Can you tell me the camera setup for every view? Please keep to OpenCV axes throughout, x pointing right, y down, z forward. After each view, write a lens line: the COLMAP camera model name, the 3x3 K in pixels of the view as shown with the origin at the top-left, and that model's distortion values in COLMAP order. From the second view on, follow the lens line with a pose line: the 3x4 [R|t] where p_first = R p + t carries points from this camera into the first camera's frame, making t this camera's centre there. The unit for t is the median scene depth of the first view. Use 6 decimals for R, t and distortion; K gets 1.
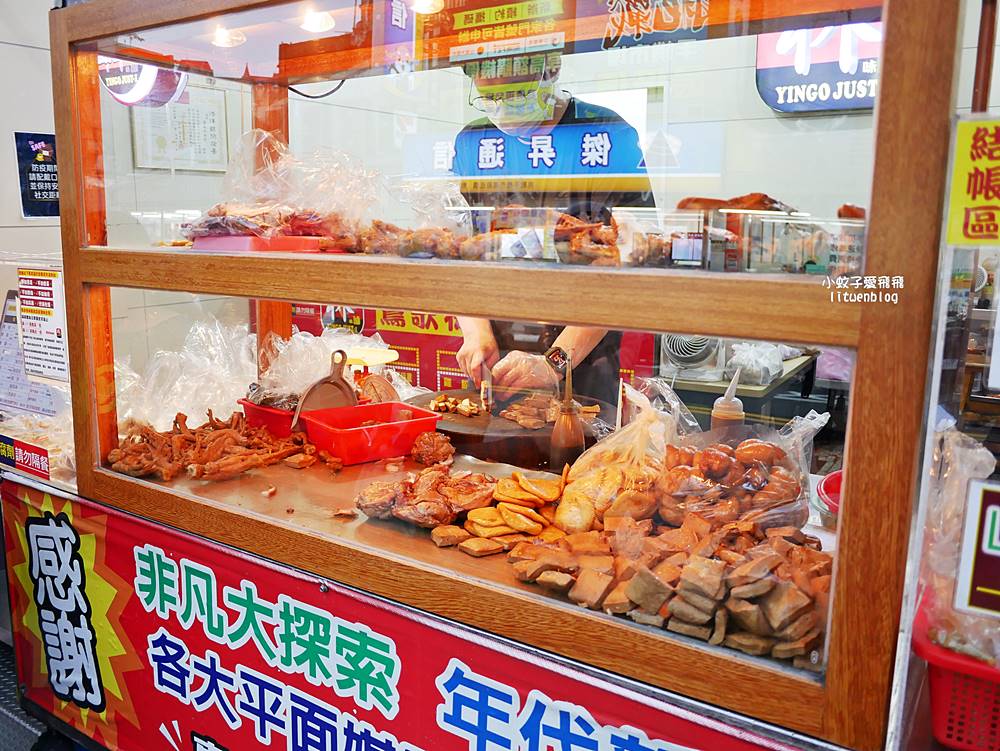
lens RADIAL K [[842.3, 0, 497.2], [0, 842.3, 375.9], [0, 0, 1]] dist [-0.047598, 0.022844]
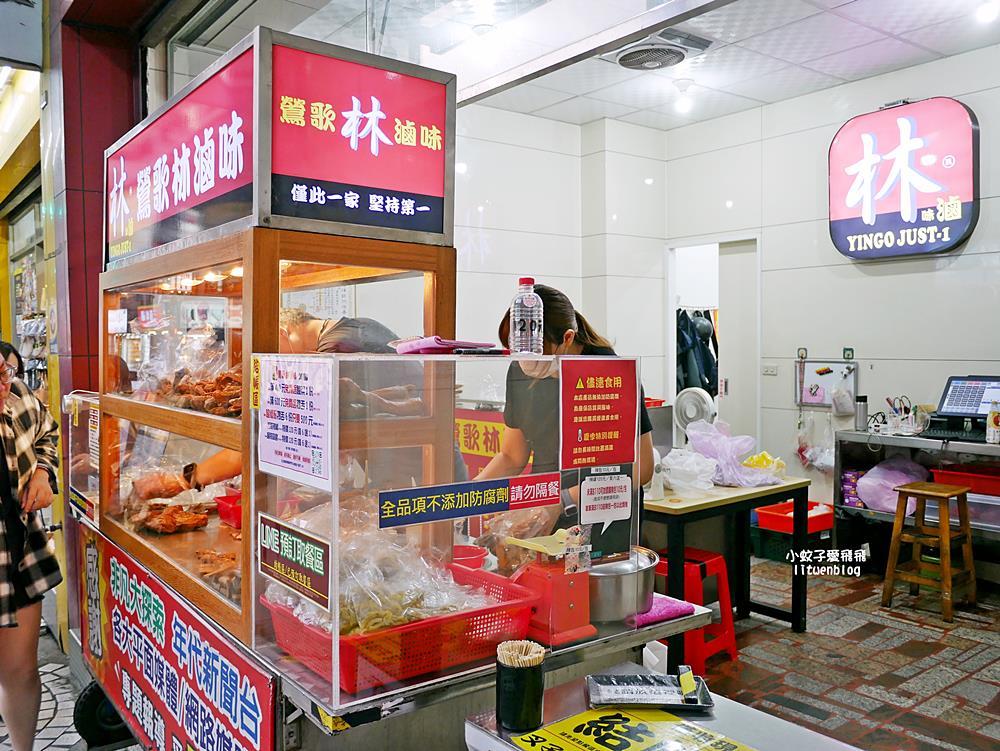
lens RADIAL K [[842.3, 0, 500.4], [0, 842.3, 374.0], [0, 0, 1]] dist [-0.047598, 0.022844]
pose [[0.945196, 0.002757, -0.326491, 1.414737], [-0.051374, 0.988764, -0.140378, 0.029424], [0.322435, 0.149458, 0.934718, -0.706141]]
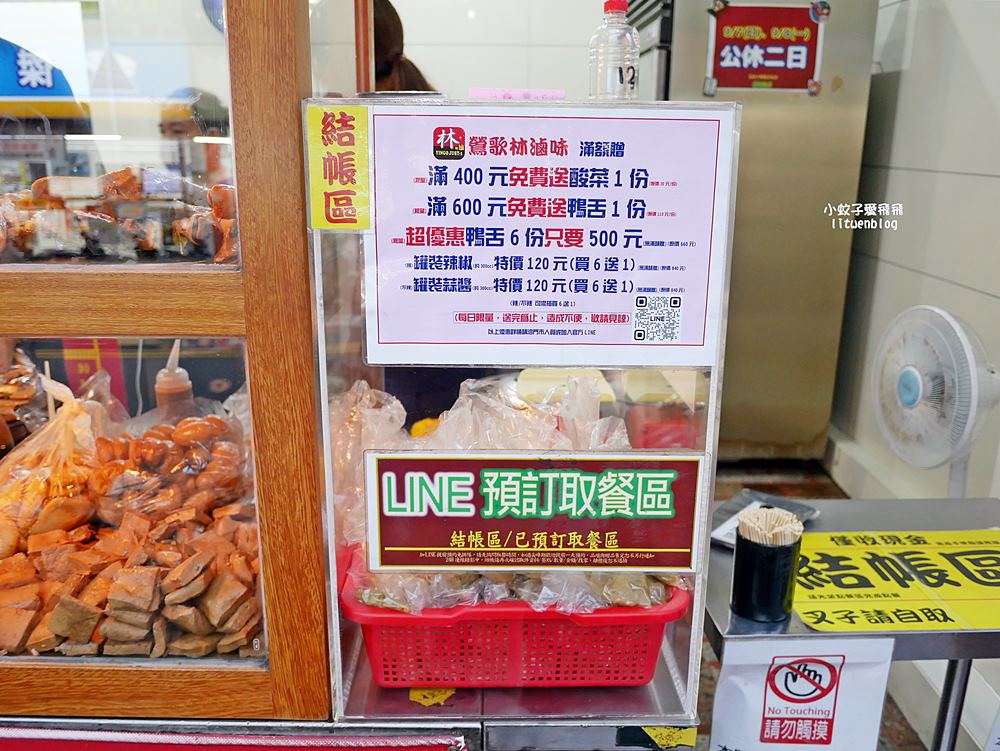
lens RADIAL K [[842.3, 0, 505.8], [0, 842.3, 378.1], [0, 0, 1]] dist [-0.047598, 0.022844]
pose [[0.828692, -0.149196, 0.539453, 0.117239], [0.100494, 0.987817, 0.118825, -0.056779], [-0.550609, -0.044257, 0.833589, 0.014452]]
